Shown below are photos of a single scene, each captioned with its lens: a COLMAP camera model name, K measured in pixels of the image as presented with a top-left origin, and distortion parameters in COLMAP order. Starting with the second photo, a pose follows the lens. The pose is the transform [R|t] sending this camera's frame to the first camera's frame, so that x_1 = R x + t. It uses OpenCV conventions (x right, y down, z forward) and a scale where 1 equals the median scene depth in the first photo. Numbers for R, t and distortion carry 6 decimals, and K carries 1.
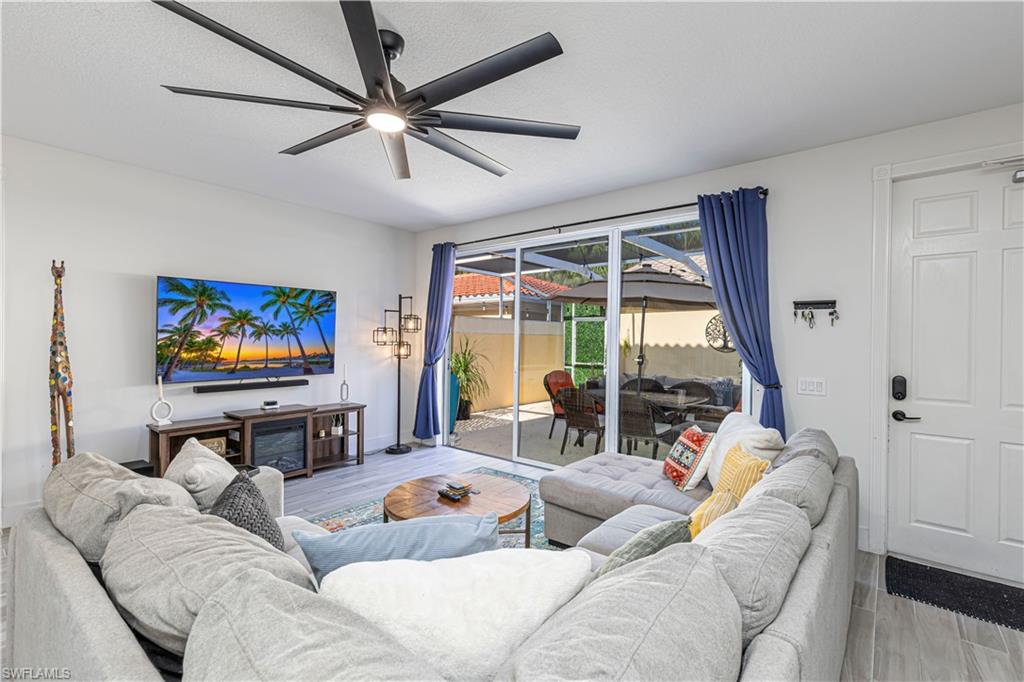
lens RADIAL K [[461.7, 0, 513.7], [0, 461.7, 342.4], [0, 0, 1]] dist [0.009815, 0.000651]
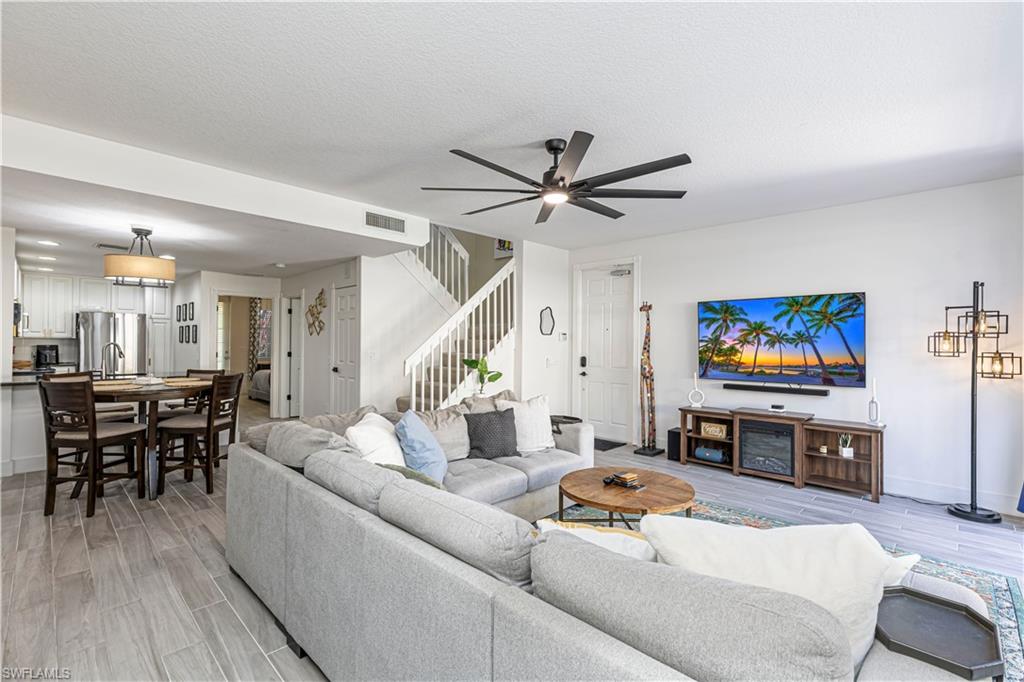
lens RADIAL K [[461.7, 0, 514.4], [0, 461.7, 340.0], [0, 0, 1]] dist [0.009815, 0.000651]
pose [[-0.094455, -0.015119, -0.995414, 0.597220], [-0.017163, 0.999761, -0.013556, 0.001376], [0.995381, 0.015804, -0.094692, 0.490005]]
